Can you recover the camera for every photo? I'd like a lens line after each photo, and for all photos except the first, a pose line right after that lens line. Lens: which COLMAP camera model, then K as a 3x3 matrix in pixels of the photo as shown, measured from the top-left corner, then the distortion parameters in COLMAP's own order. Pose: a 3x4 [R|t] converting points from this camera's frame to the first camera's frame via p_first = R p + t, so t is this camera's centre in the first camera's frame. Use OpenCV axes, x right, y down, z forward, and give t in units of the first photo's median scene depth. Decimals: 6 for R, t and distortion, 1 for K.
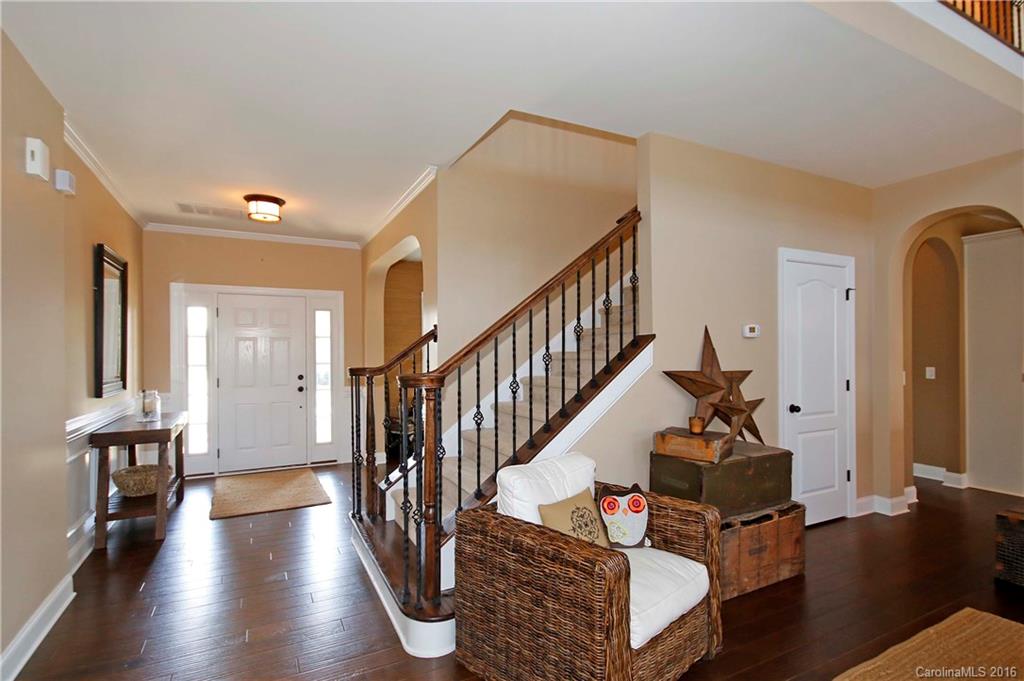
lens RADIAL K [[498.6, 0, 507.6], [0, 498.6, 348.1], [0, 0, 1]] dist [-0.004464, -0.001342]
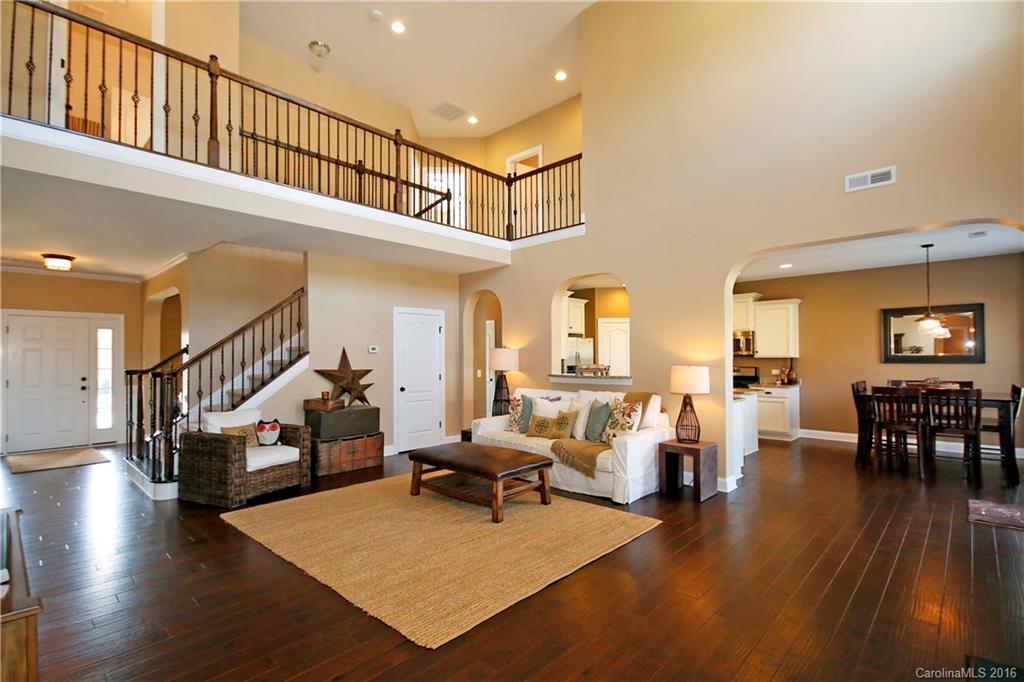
lens RADIAL K [[498.6, 0, 528.5], [0, 498.6, 347.3], [0, 0, 1]] dist [-0.004464, -0.001342]
pose [[0.937253, 0.007663, 0.348567, 0.357994], [-0.001686, 0.999846, -0.017447, -0.009160], [-0.348647, 0.015764, 0.937121, -1.003138]]
